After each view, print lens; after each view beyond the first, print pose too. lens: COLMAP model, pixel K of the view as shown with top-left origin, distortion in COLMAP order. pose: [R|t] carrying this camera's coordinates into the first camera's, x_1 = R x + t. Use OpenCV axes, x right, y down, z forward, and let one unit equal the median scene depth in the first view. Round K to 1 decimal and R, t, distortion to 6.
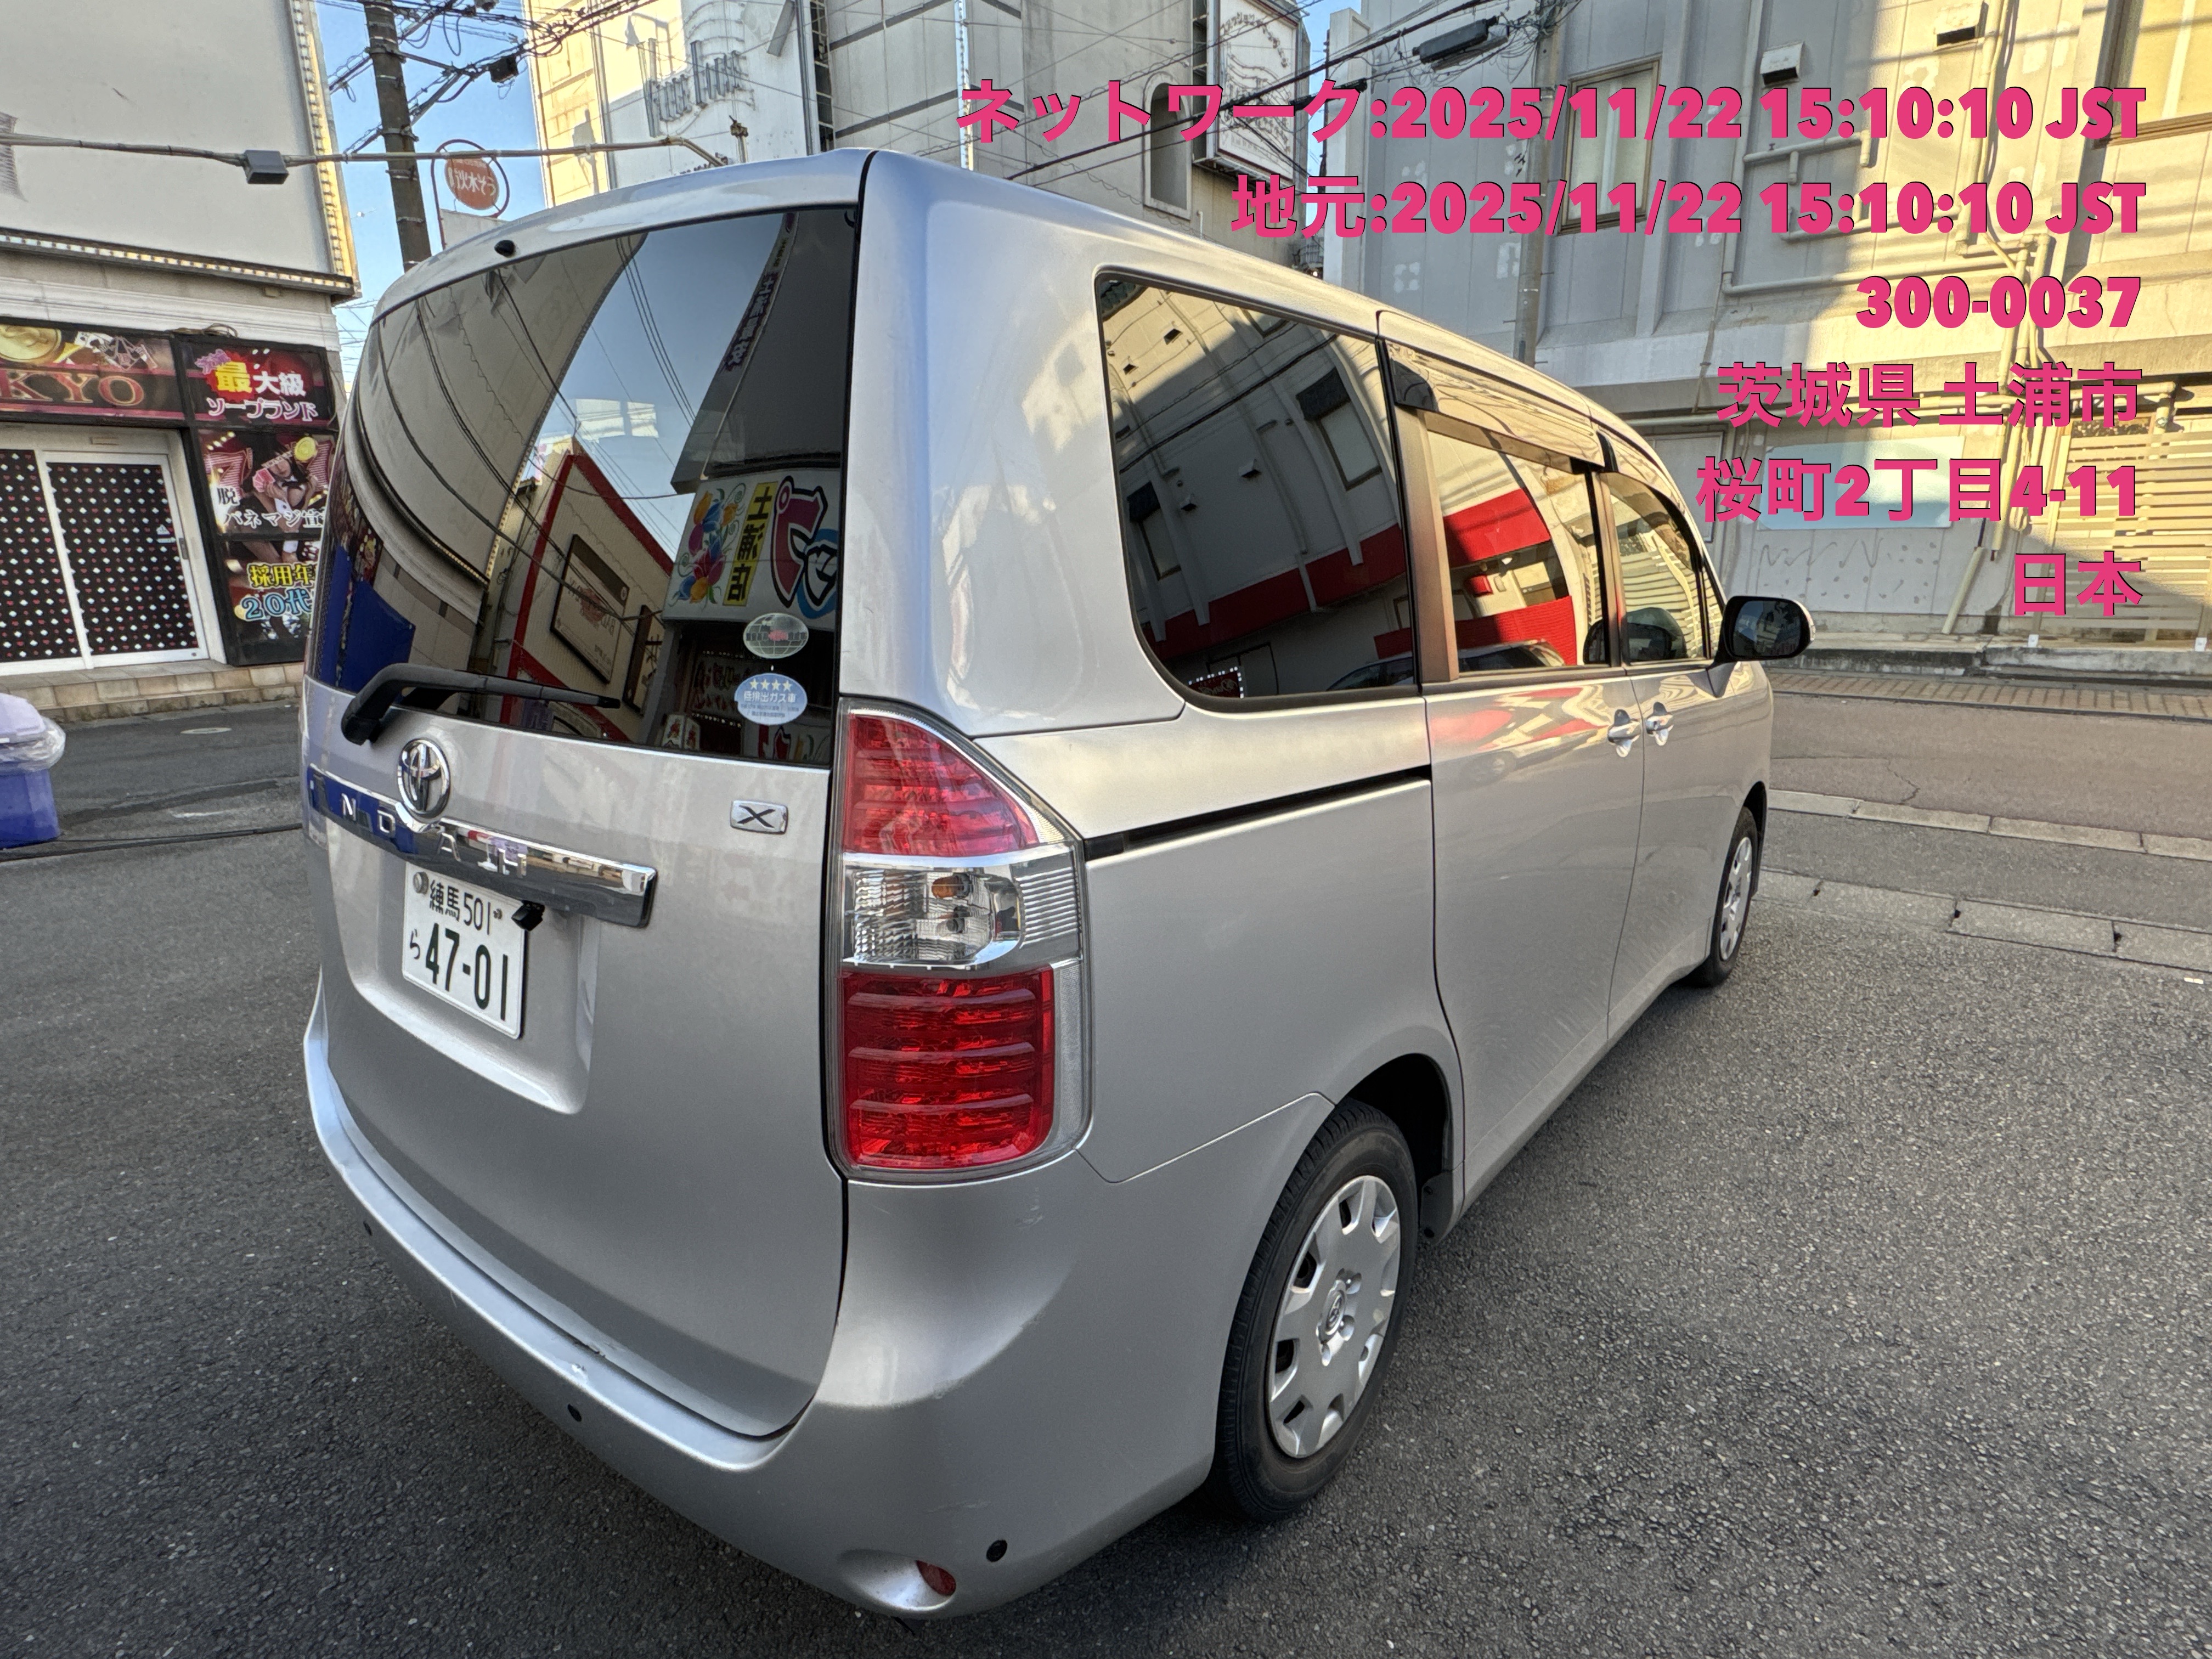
lens RADIAL K [[1152.1, 0, 1093.2], [0, 1152.1, 838.9], [0, 0, 1]] dist [-0.021923, 0.004261]
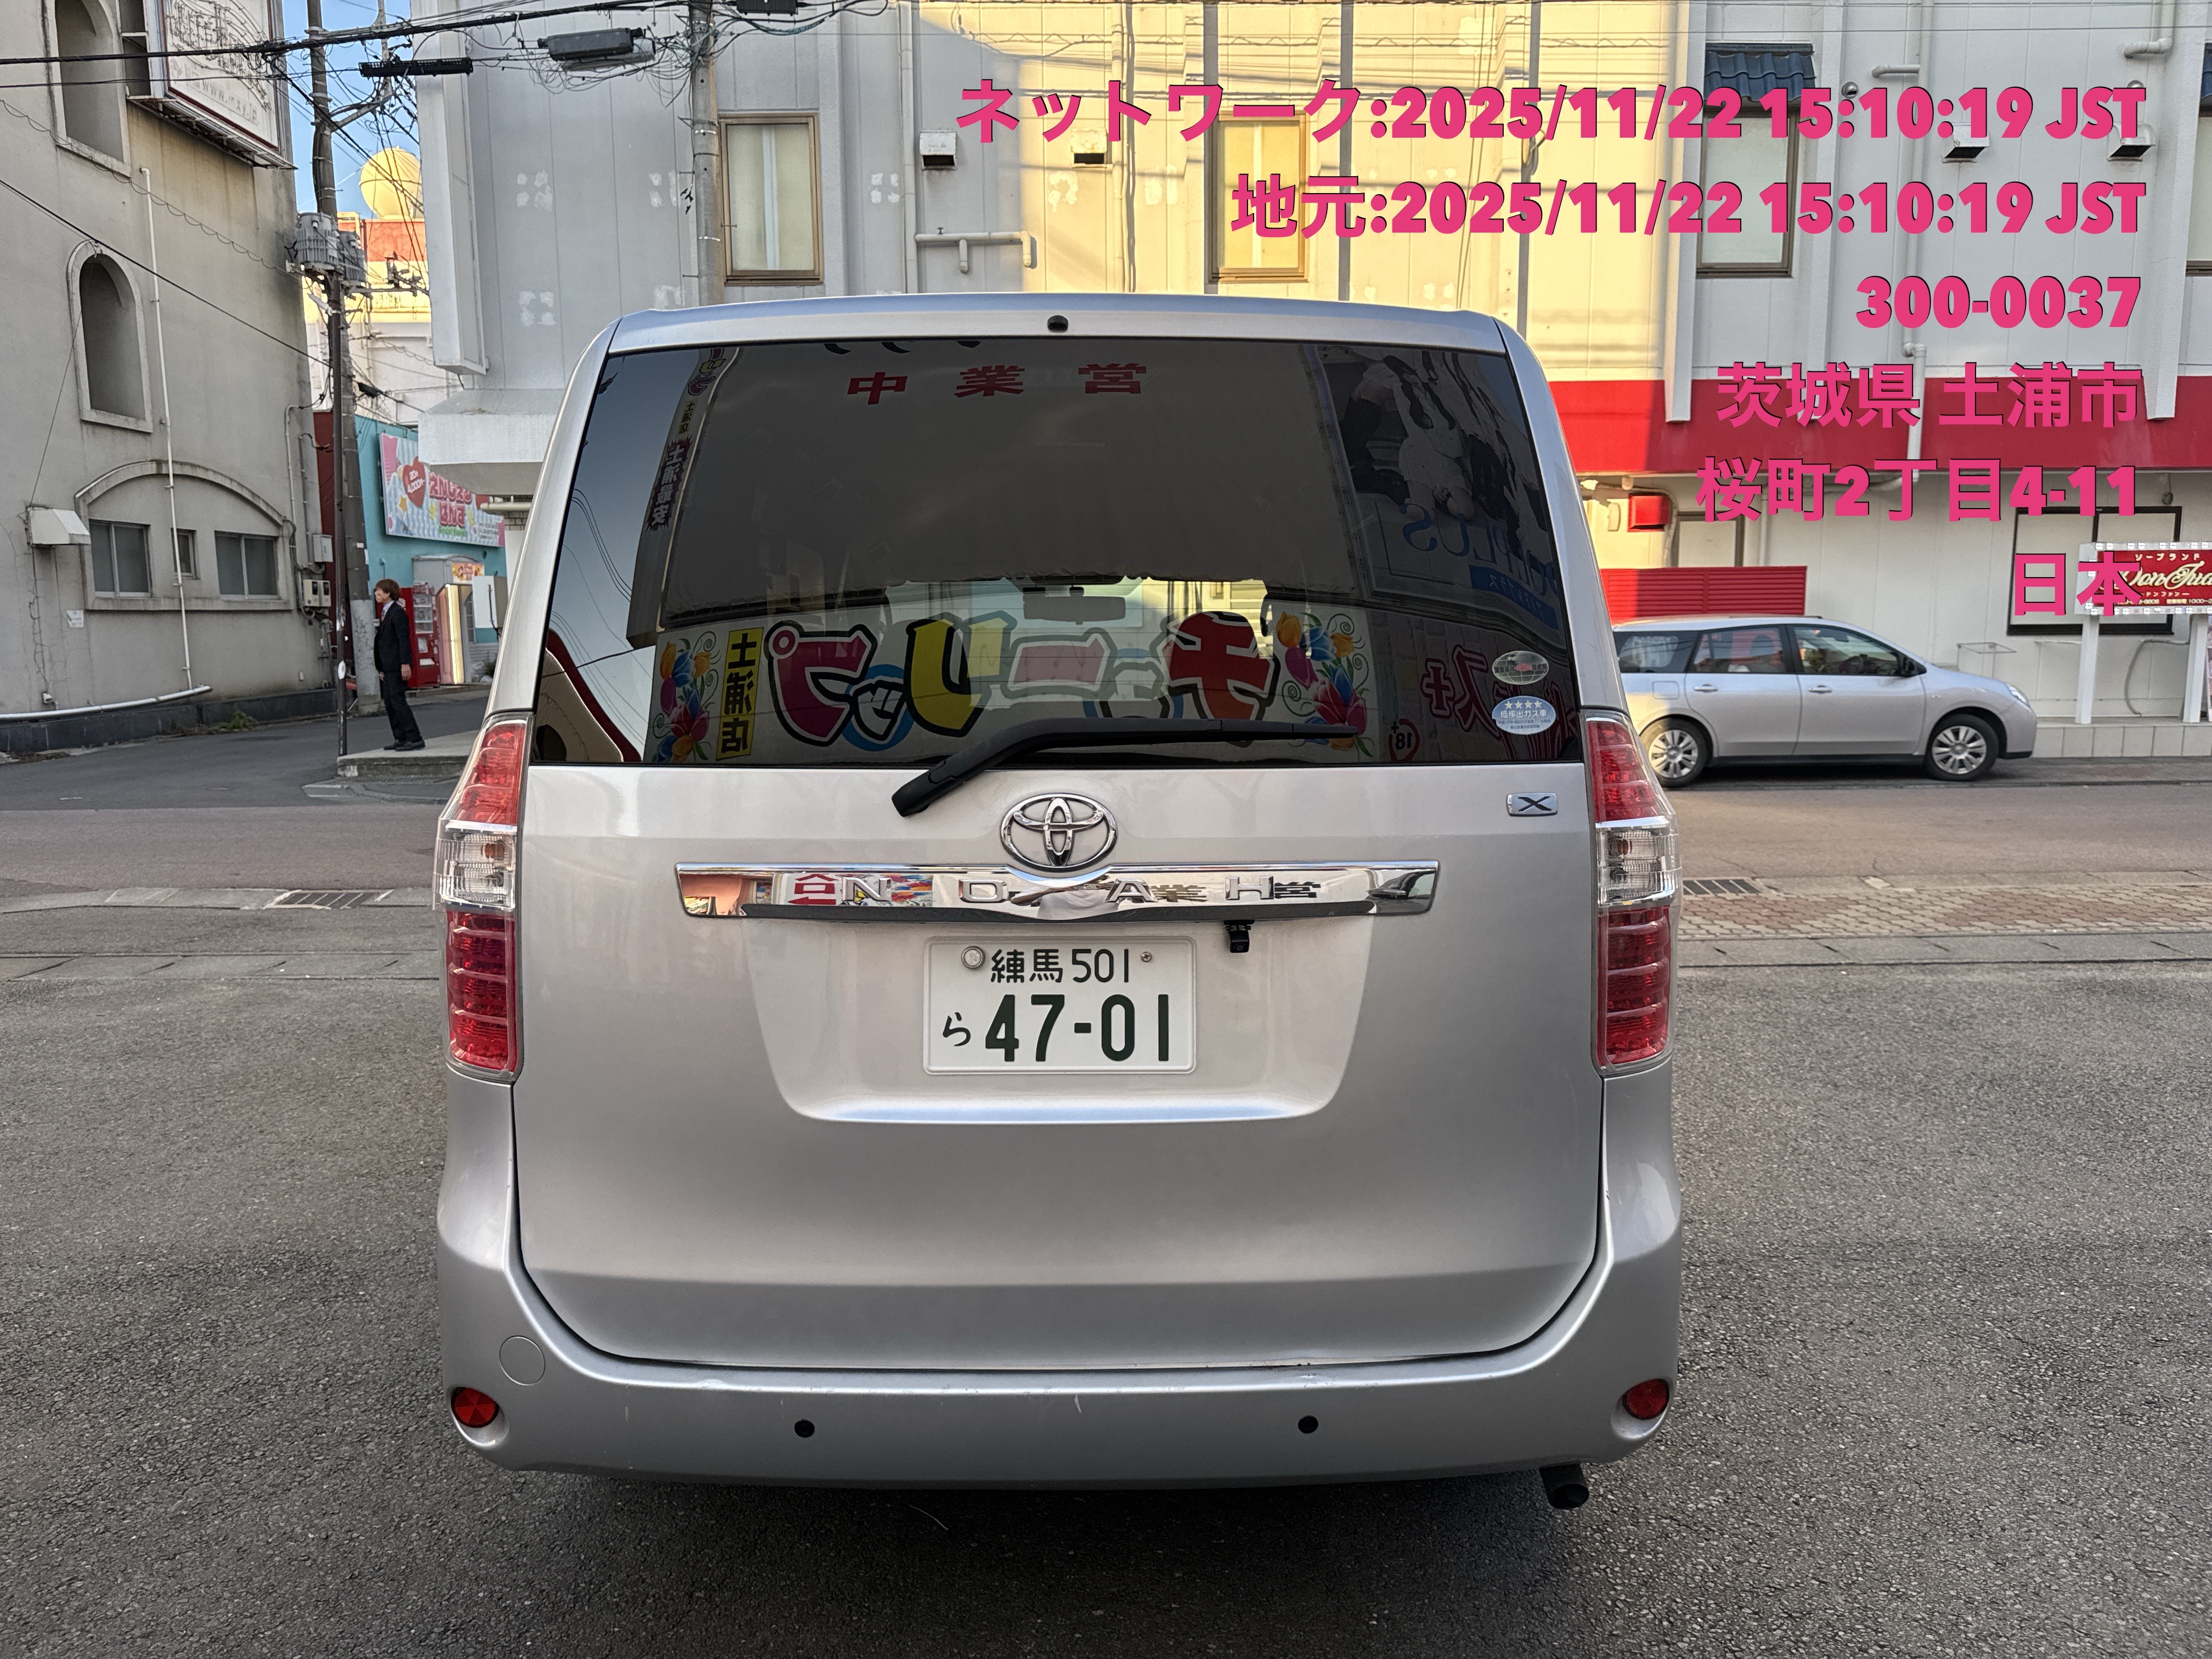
lens RADIAL K [[1511.4, 0, 1112.8], [0, 1511.4, 836.2], [0, 0, 1]] dist [0.016488, -0.022459]
pose [[0.780186, -0.077301, 0.620753, -0.126895], [0.154401, 0.985429, -0.071344, 0.004787], [-0.606193, 0.151506, 0.780754, -0.003261]]
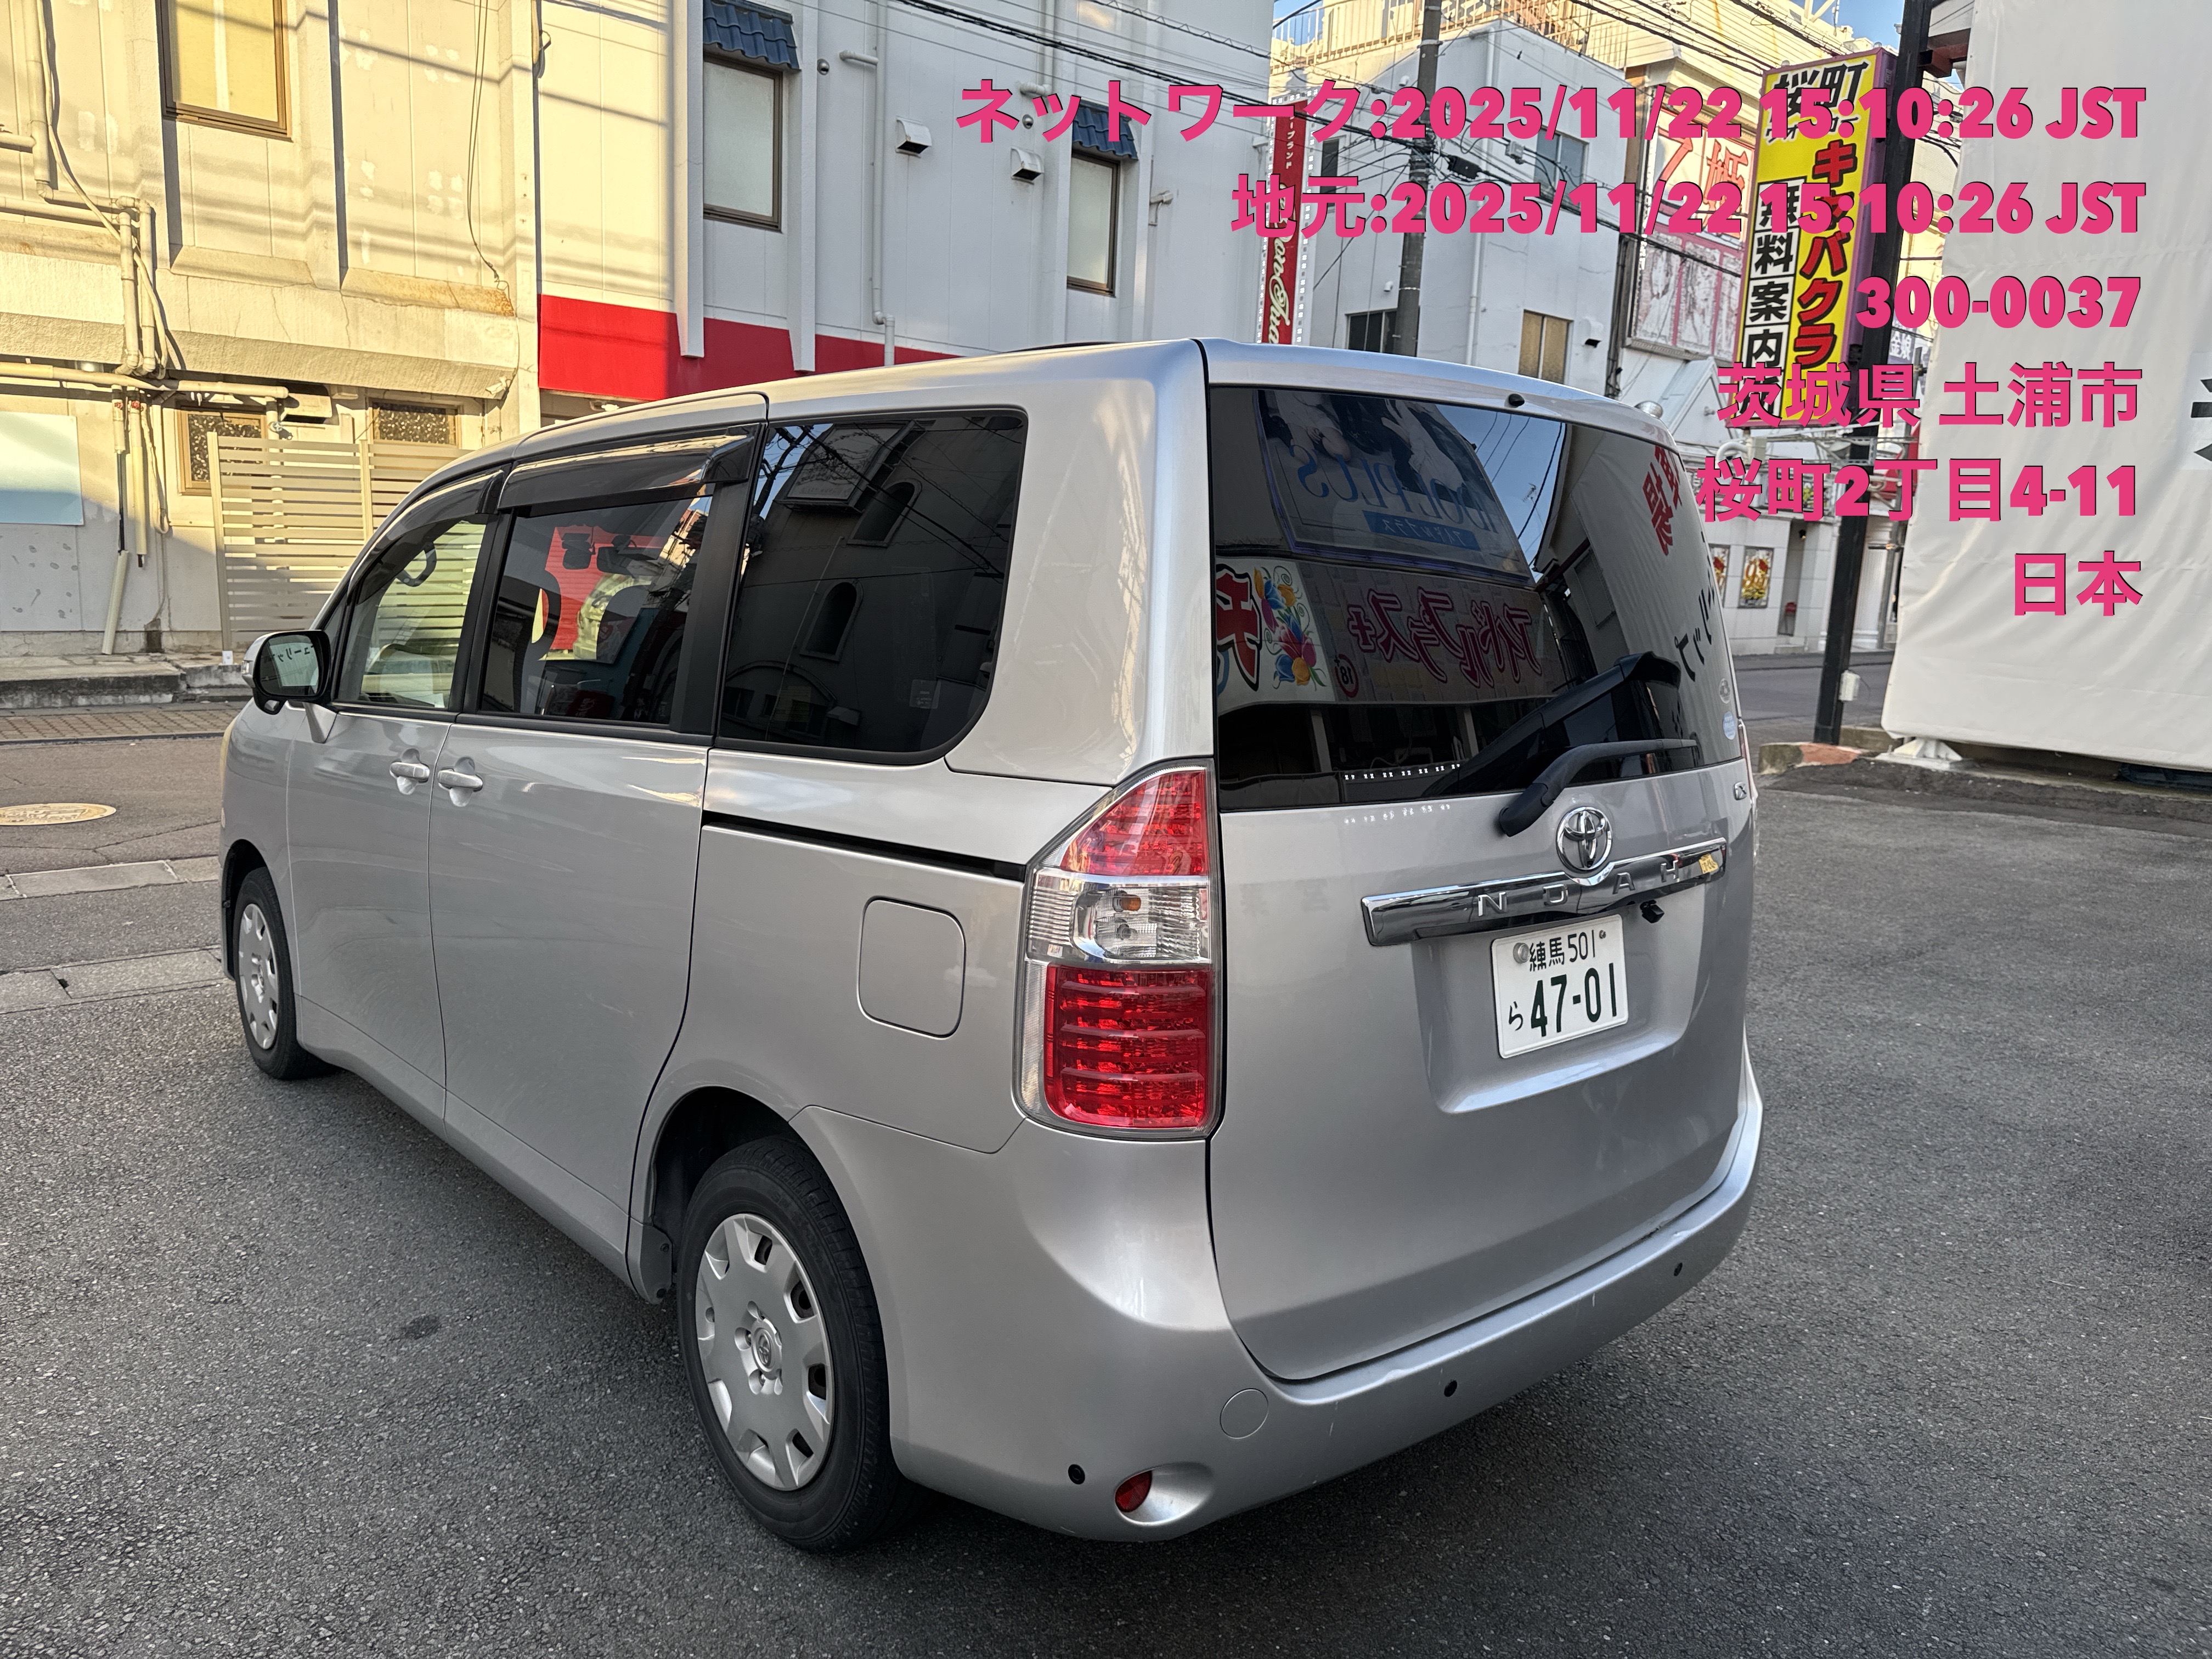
lens RADIAL K [[1511.4, 0, 1097.0], [0, 1511.4, 827.6], [0, 0, 1]] dist [0.016488, -0.022459]
pose [[0.194247, -0.148548, 0.969640, -0.206183], [0.206224, 0.972562, 0.107683, -0.031669], [-0.959031, 0.179046, 0.219551, 0.106869]]
